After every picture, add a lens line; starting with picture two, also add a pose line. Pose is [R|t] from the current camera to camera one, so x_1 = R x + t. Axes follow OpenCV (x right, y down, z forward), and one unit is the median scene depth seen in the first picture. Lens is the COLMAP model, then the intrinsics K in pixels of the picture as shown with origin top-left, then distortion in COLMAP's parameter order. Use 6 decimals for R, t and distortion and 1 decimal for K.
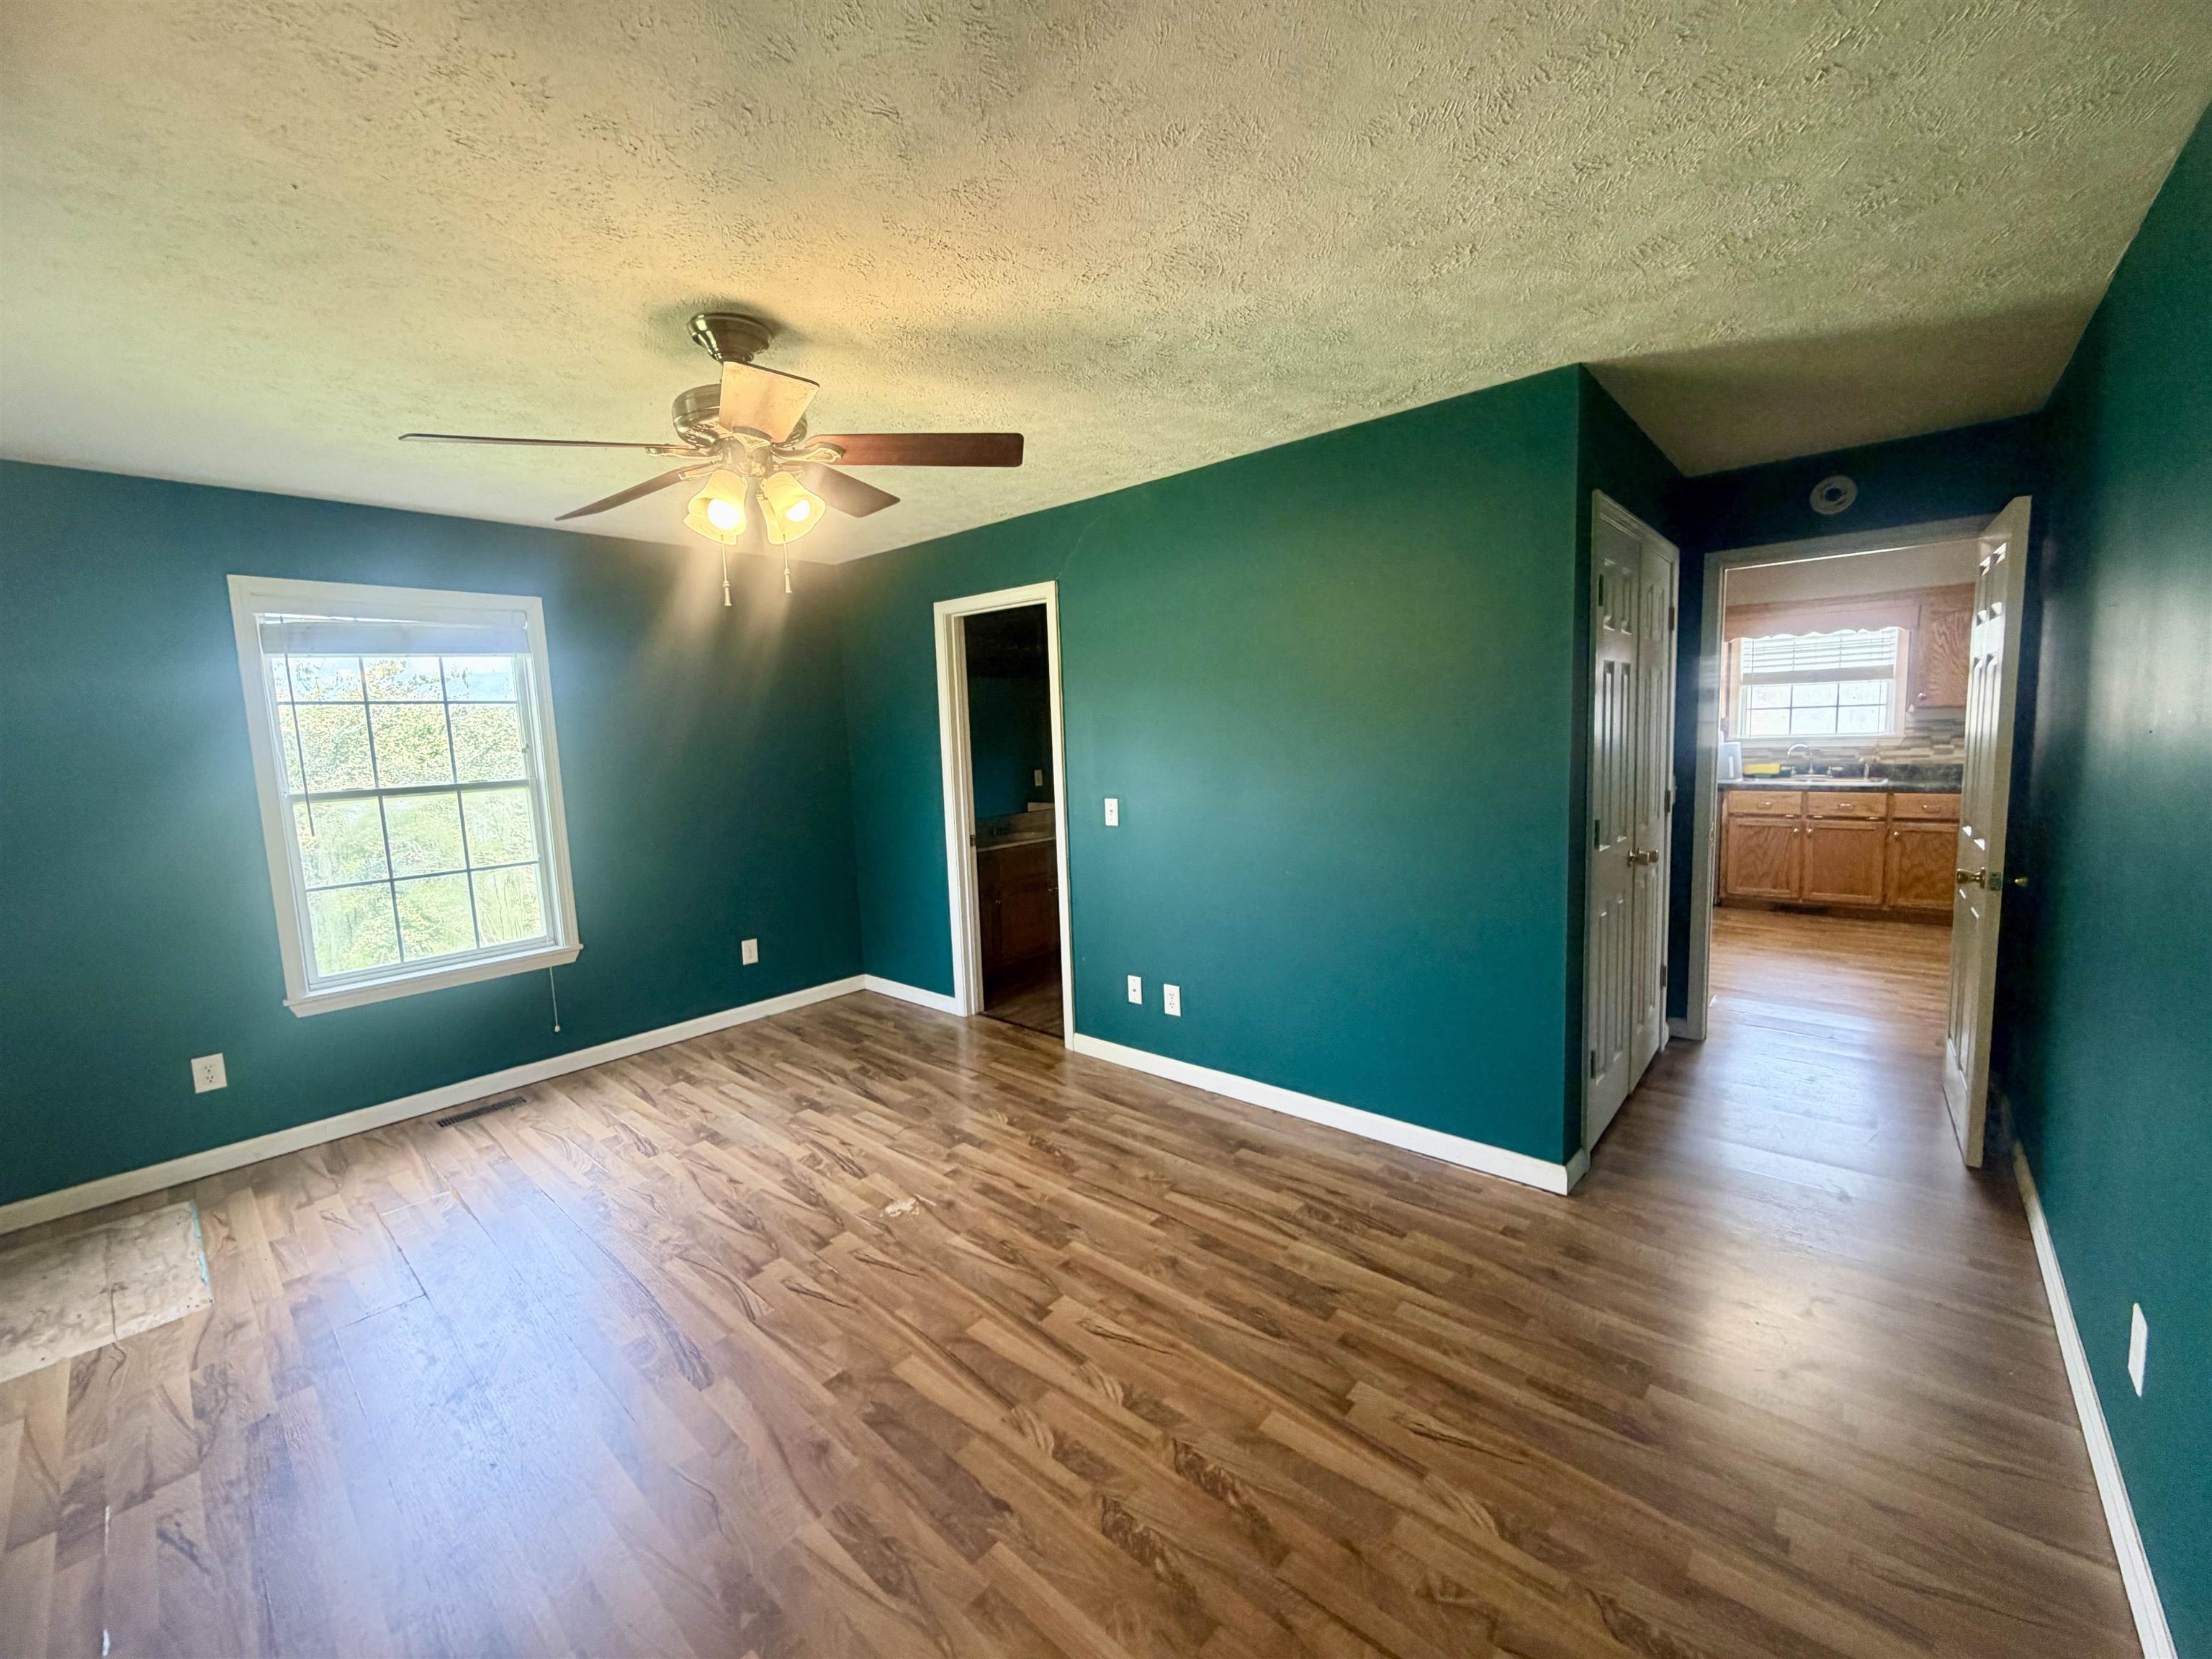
lens RADIAL K [[885.7, 0, 1098.7], [0, 885.7, 824.7], [0, 0, 1]] dist [-0.000583, -0.000197]
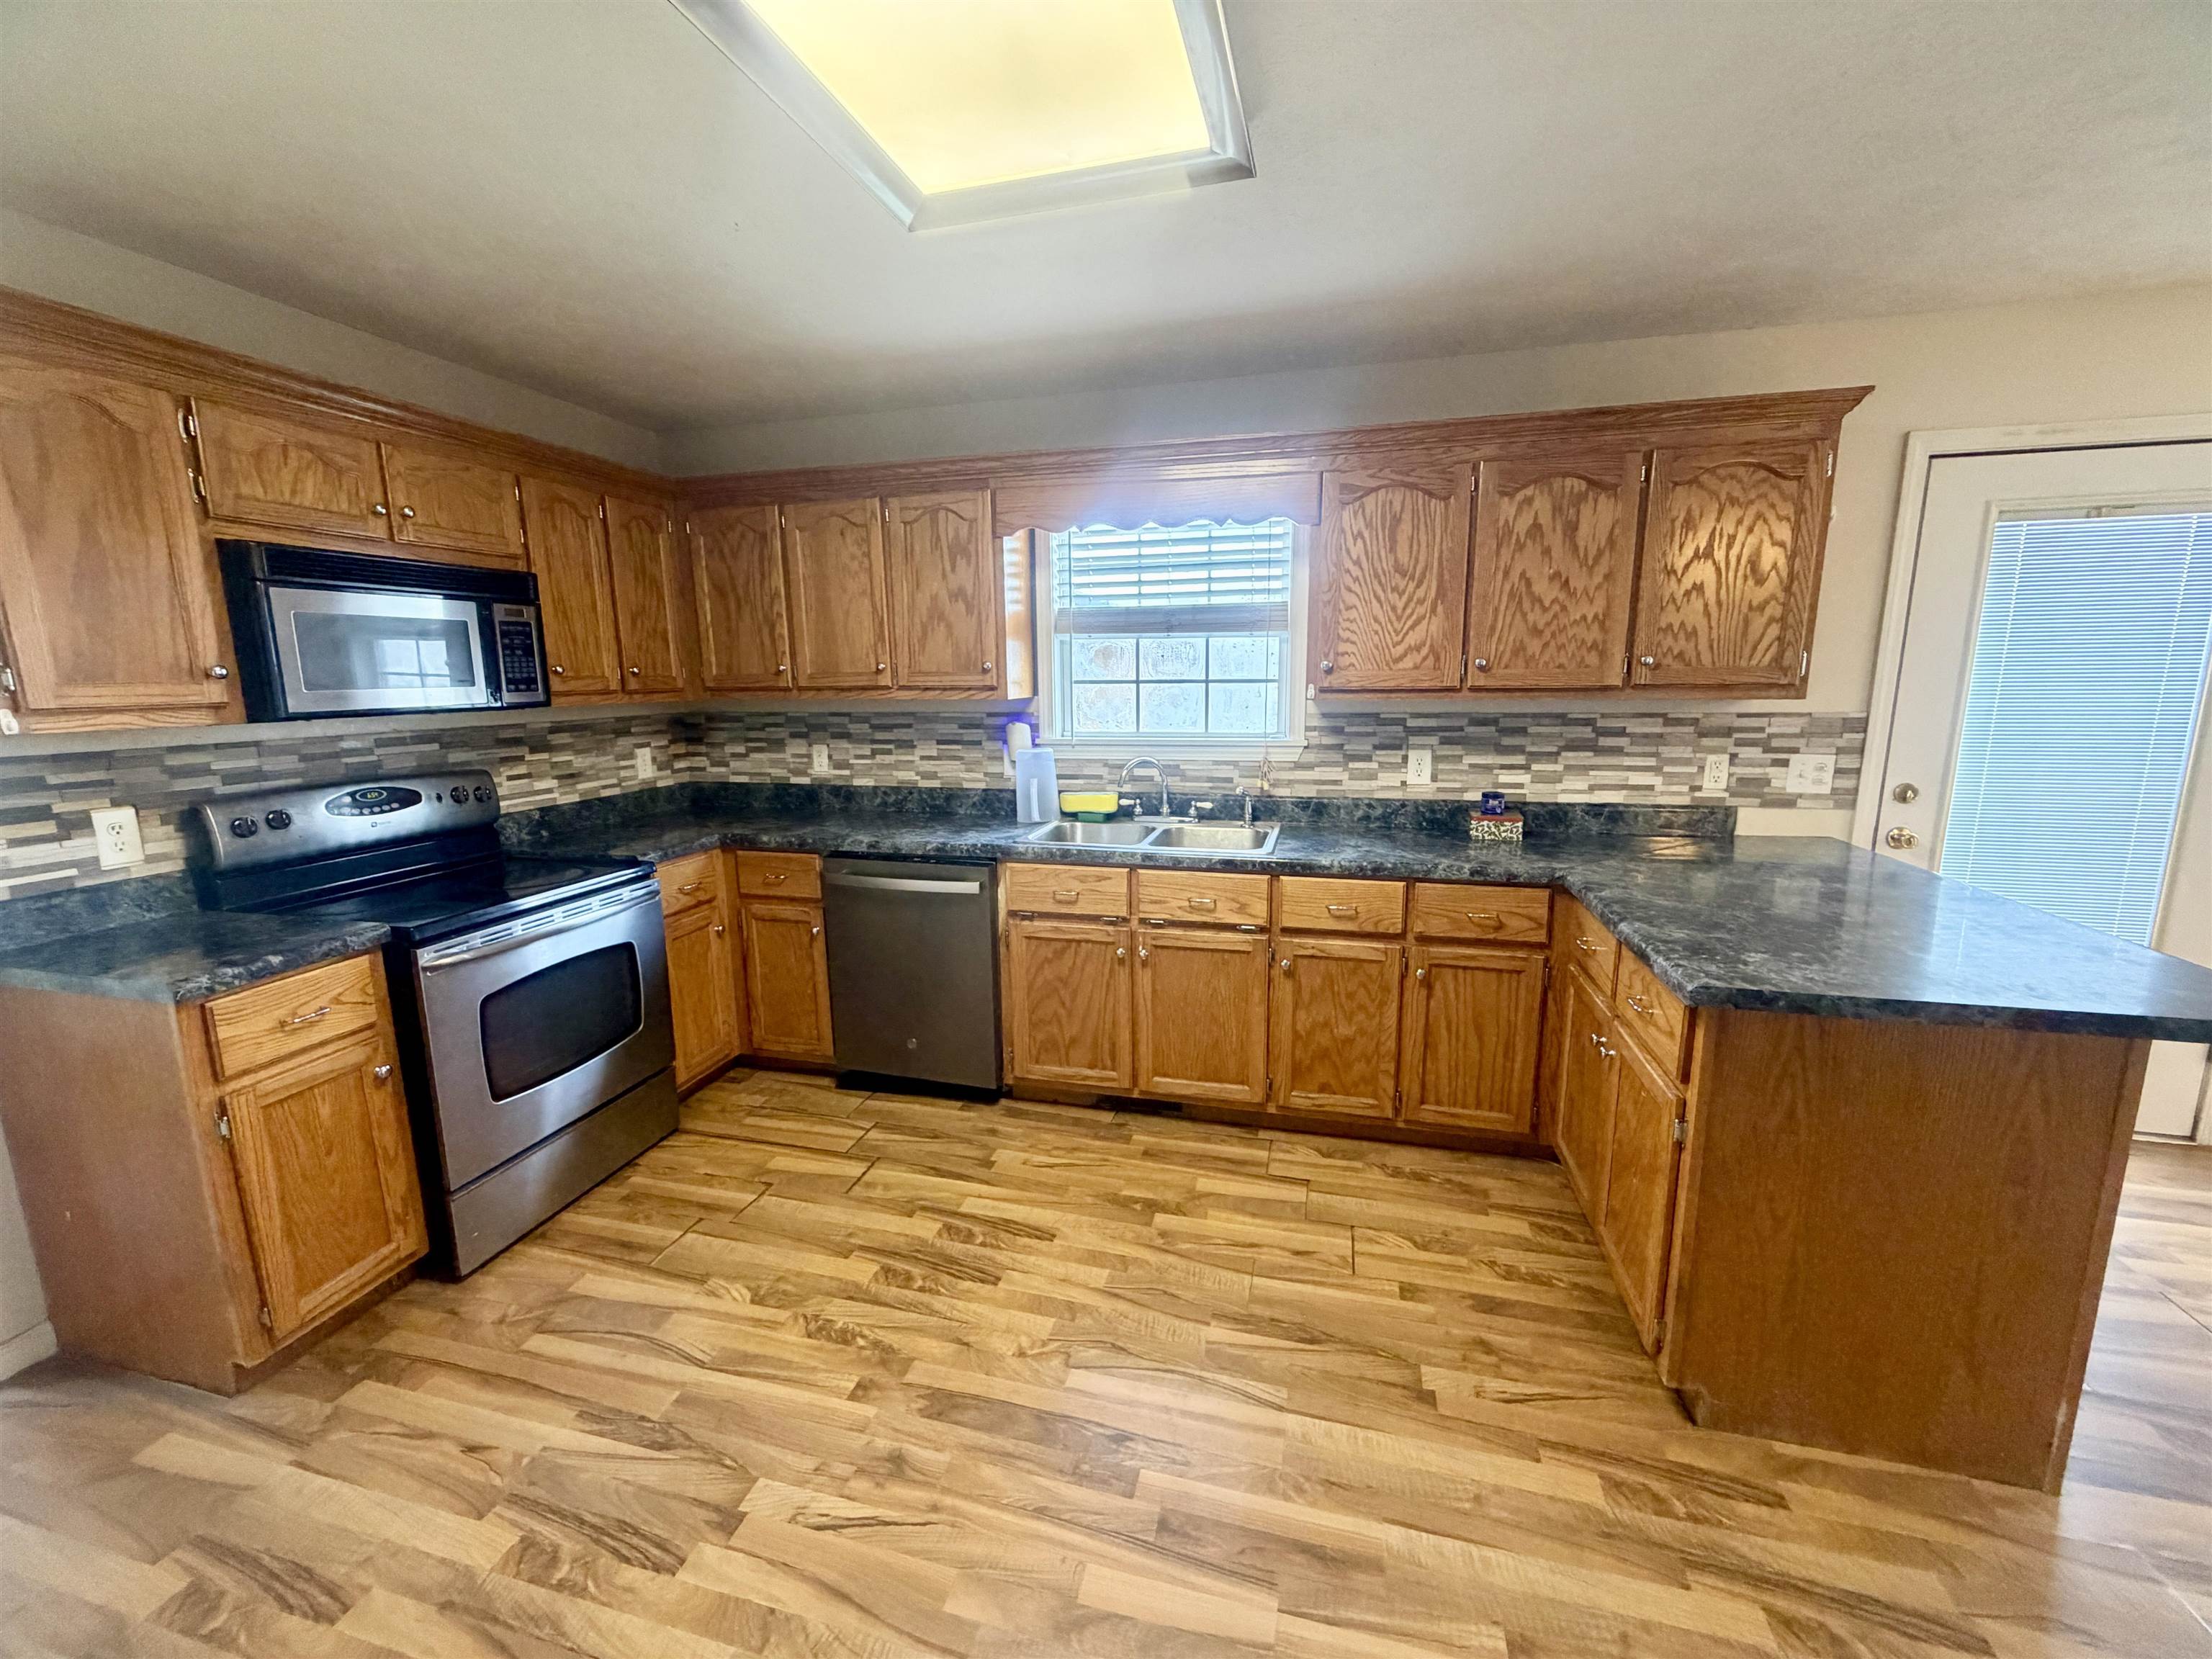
lens RADIAL K [[885.7, 0, 1098.7], [0, 885.7, 824.7], [0, 0, 1]] dist [-0.000583, -0.000197]
pose [[0.894221, -0.052126, 0.444580, 0.573883], [0.027409, 0.997709, 0.061850, -0.088399], [-0.446786, -0.043123, 0.893601, 0.593201]]
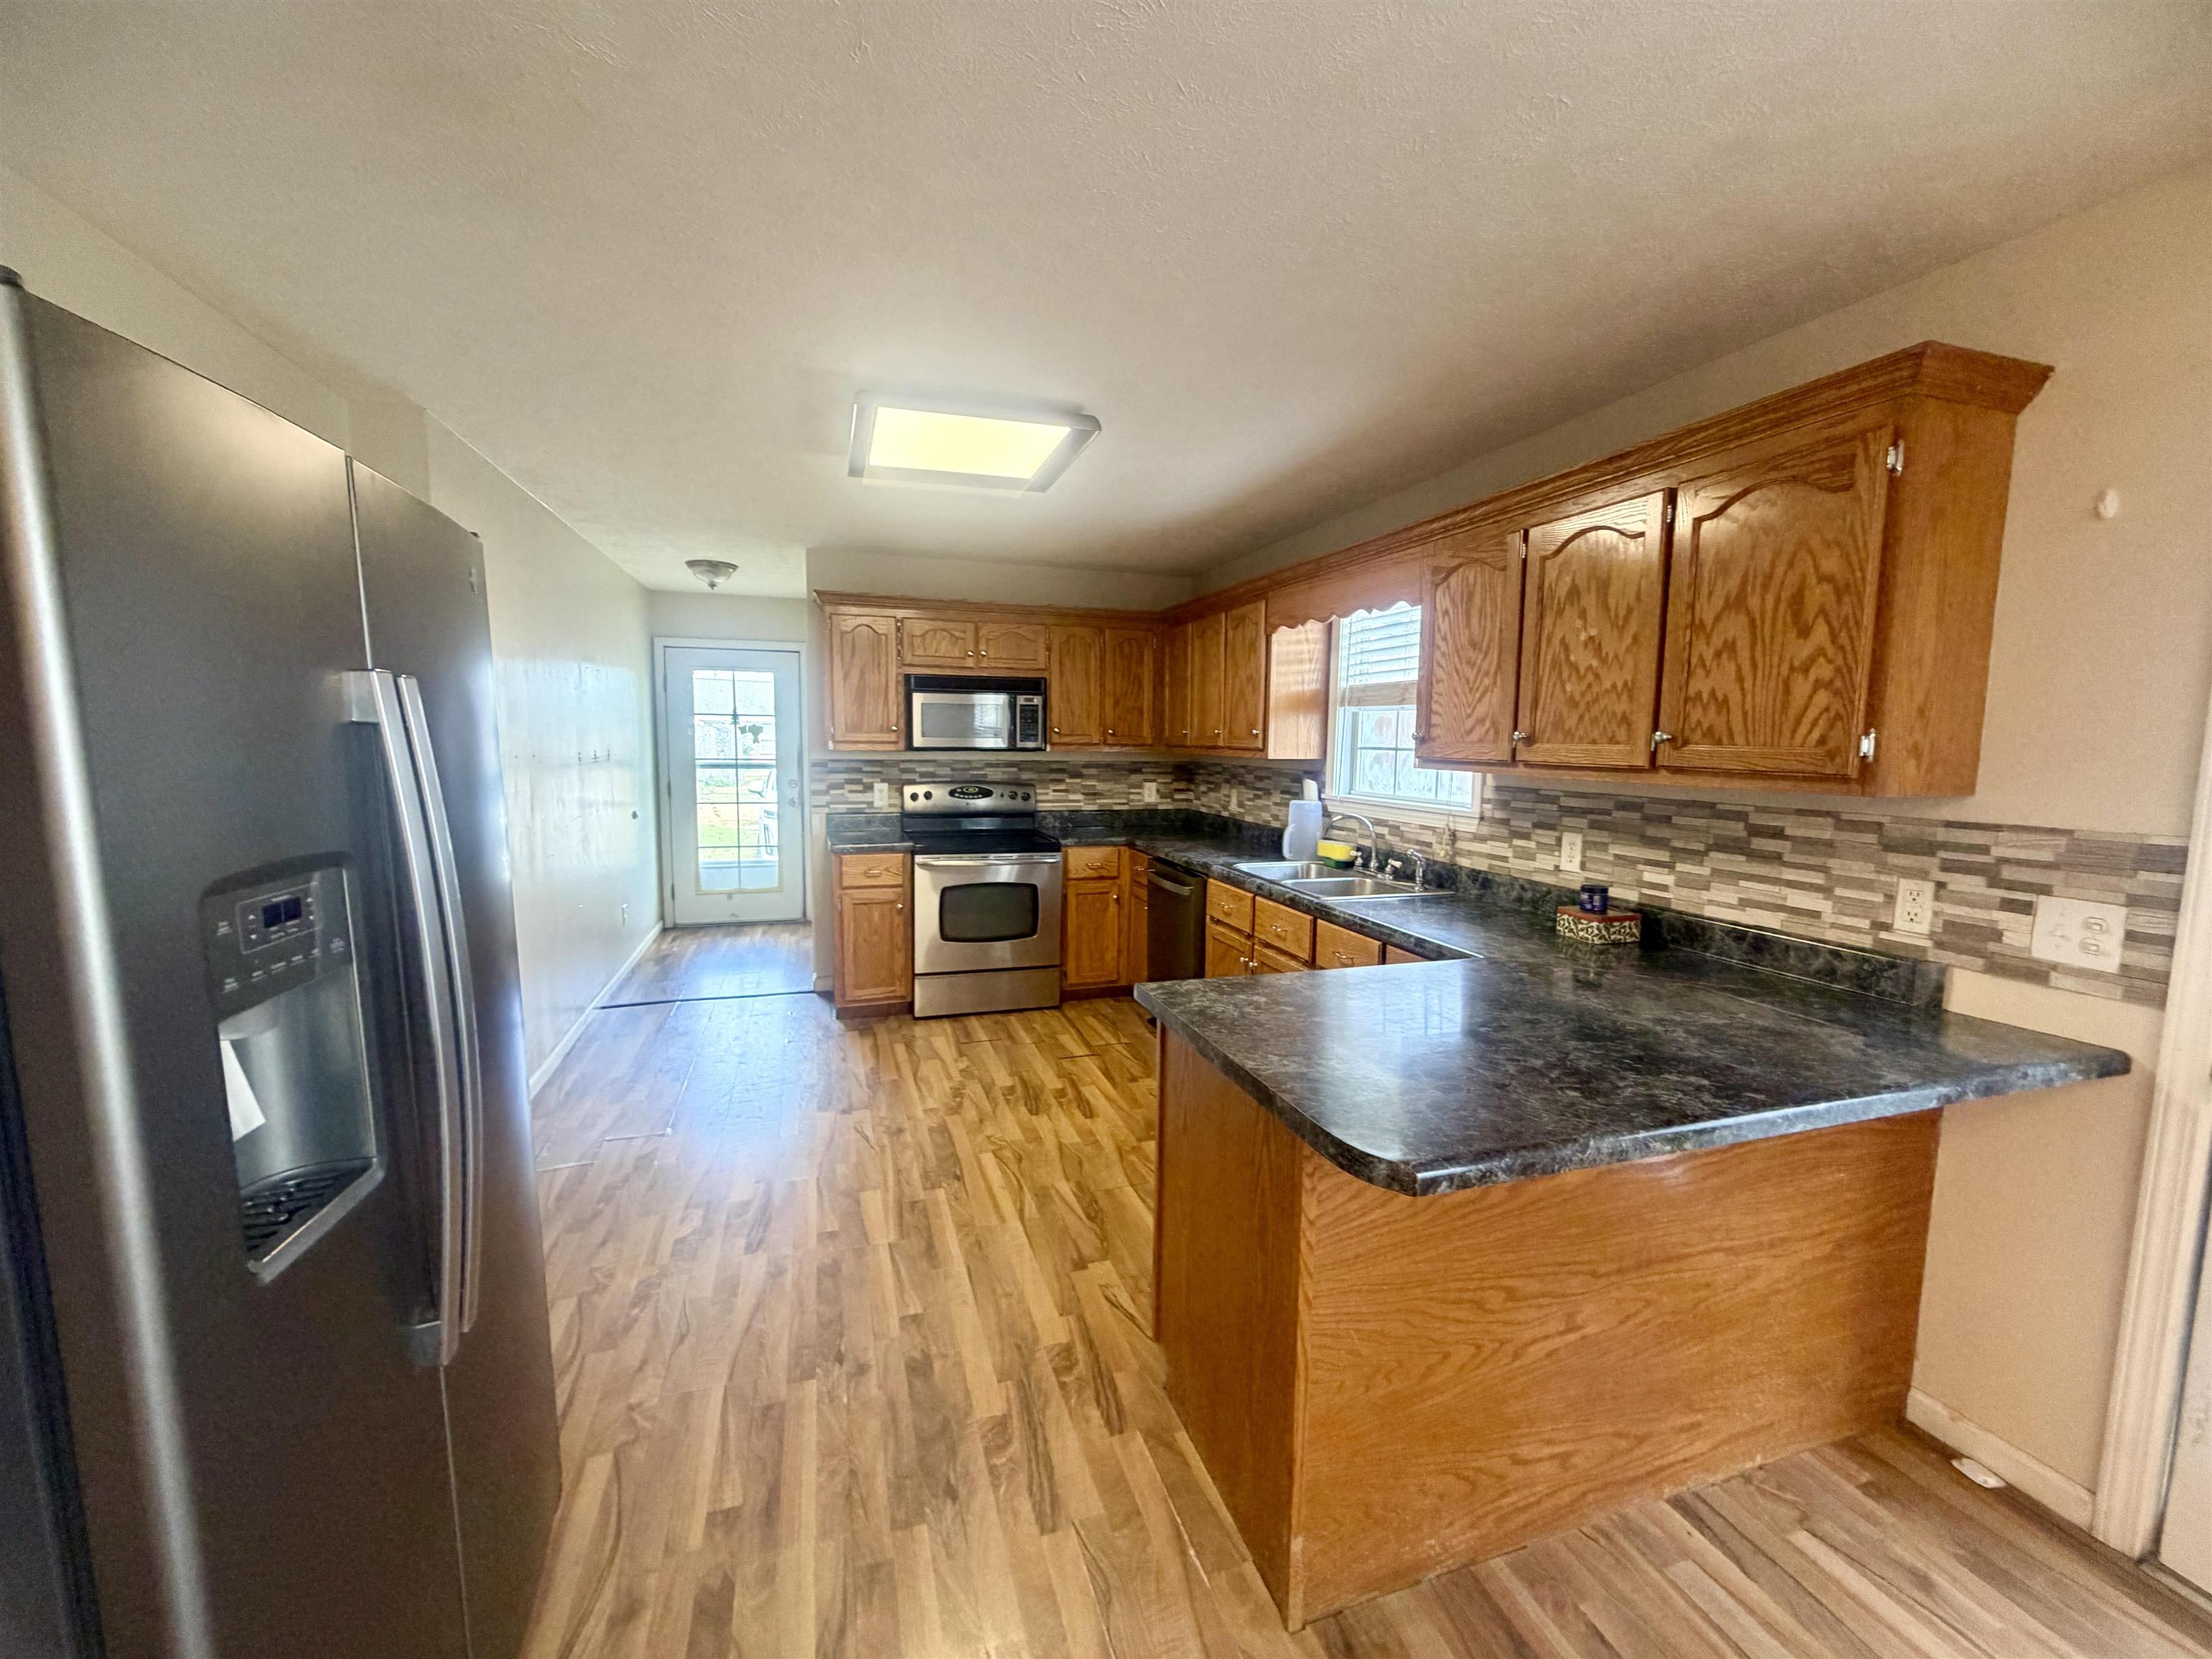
lens RADIAL K [[885.7, 0, 1098.7], [0, 885.7, 824.7], [0, 0, 1]] dist [-0.000583, -0.000197]
pose [[0.856209, 0.097902, -0.507269, 0.987765], [-0.097989, 0.994832, 0.026607, -0.087088], [0.507252, 0.026926, 0.861377, 0.451943]]
